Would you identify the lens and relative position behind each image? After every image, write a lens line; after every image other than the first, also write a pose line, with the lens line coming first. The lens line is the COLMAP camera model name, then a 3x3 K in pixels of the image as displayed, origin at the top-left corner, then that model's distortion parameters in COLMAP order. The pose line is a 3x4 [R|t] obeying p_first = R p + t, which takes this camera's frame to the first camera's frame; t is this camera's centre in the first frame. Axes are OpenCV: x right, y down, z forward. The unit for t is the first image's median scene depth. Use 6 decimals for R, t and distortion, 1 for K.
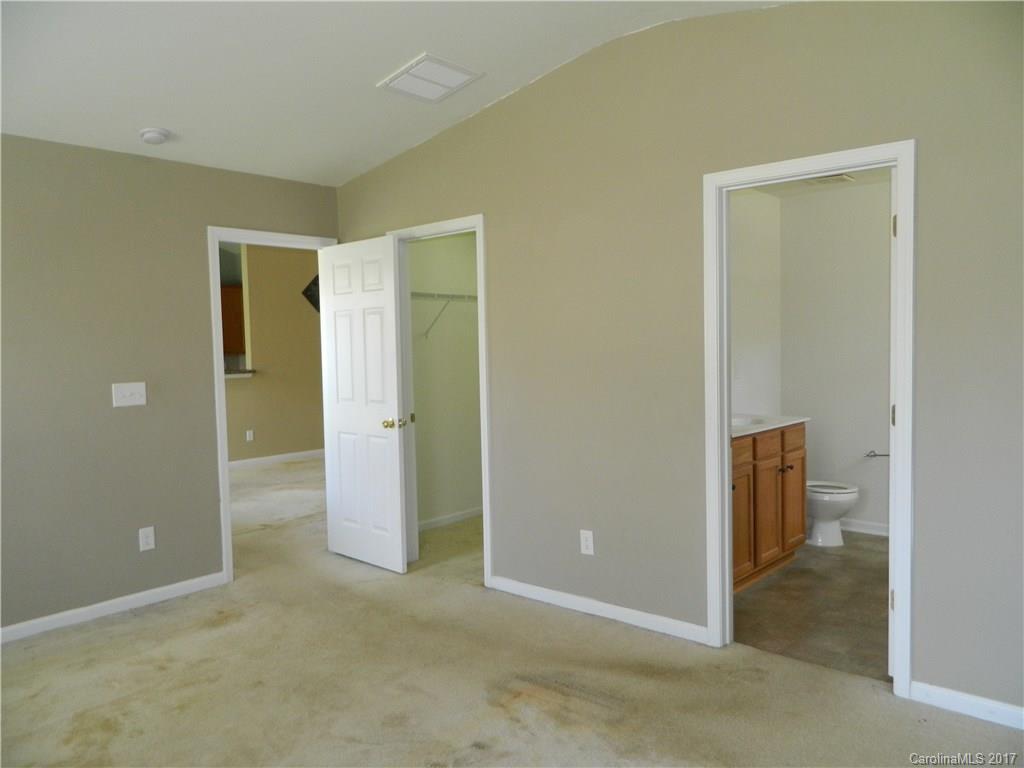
lens RADIAL K [[755.7, 0, 503.0], [0, 755.7, 386.6], [0, 0, 1]] dist [-0.005855, -0.002110]
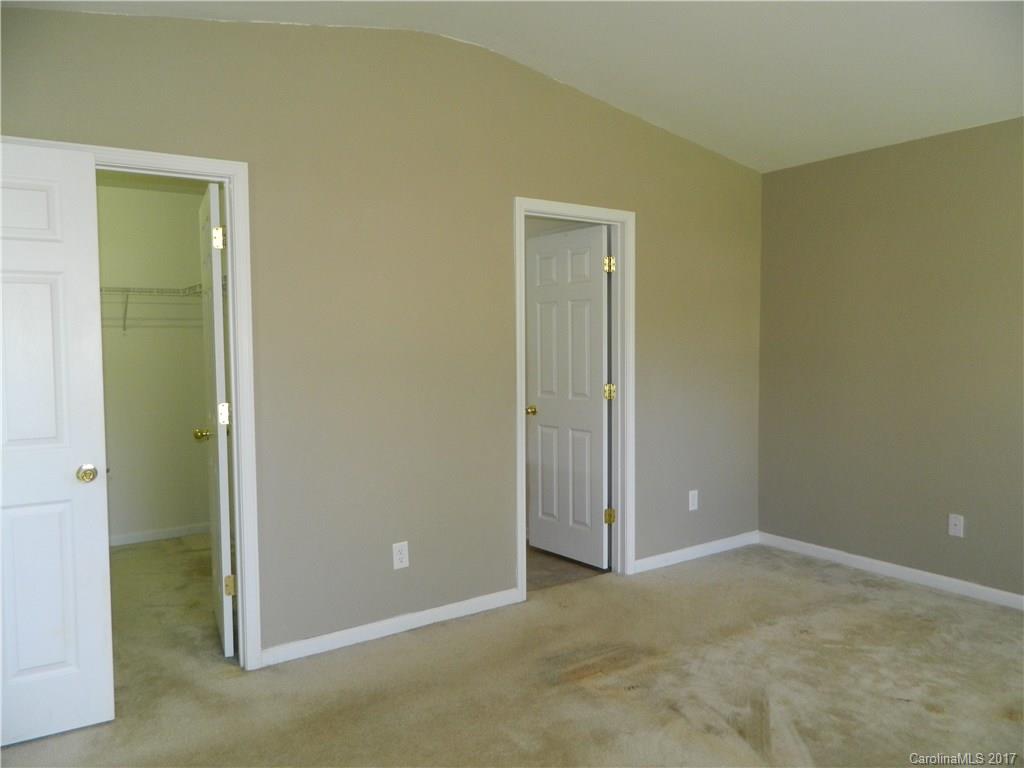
lens RADIAL K [[755.7, 0, 503.0], [0, 755.7, 381.3], [0, 0, 1]] dist [-0.005855, -0.002110]
pose [[0.232303, -0.034339, 0.972037, -0.748411], [0.055419, 0.998220, 0.022020, -0.019872], [-0.971063, 0.048754, 0.233793, 0.648660]]
